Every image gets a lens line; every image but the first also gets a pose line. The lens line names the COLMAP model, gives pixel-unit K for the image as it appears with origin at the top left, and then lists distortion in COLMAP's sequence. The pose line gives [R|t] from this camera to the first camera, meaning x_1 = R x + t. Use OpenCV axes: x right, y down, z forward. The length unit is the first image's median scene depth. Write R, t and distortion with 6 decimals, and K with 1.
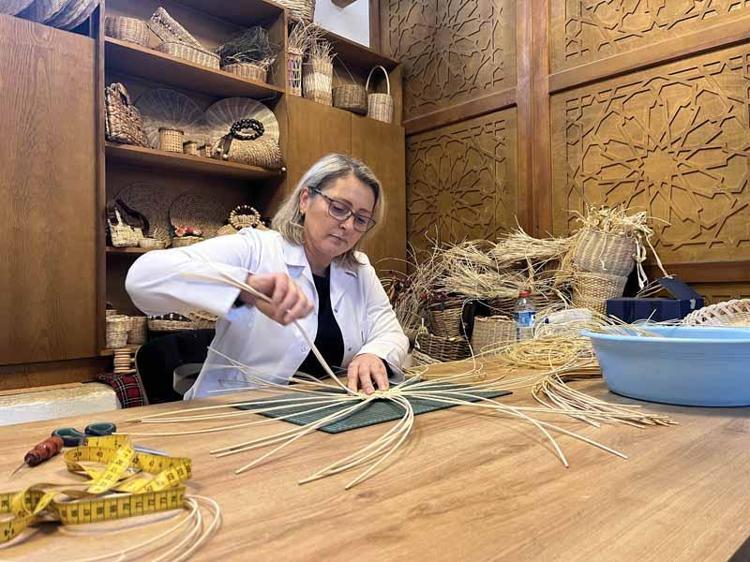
lens RADIAL K [[573.6, 0, 380.2], [0, 573.6, 283.5], [0, 0, 1]] dist [0.025377, -0.041510]
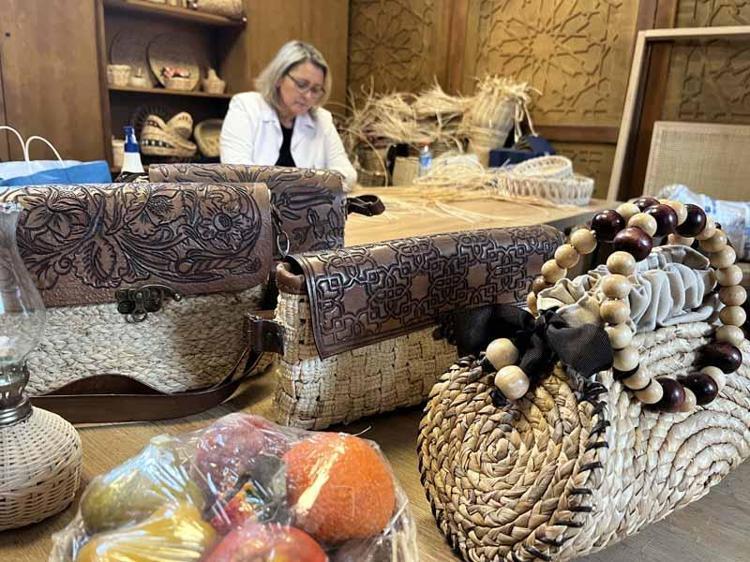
lens RADIAL K [[573.6, 0, 380.4], [0, 573.6, 282.1], [0, 0, 1]] dist [0.025377, -0.041510]
pose [[0.993356, 0.029141, 0.111333, -0.007067], [-0.059470, 0.958213, 0.279806, -0.030819], [-0.098527, -0.284568, 0.953579, -0.309358]]
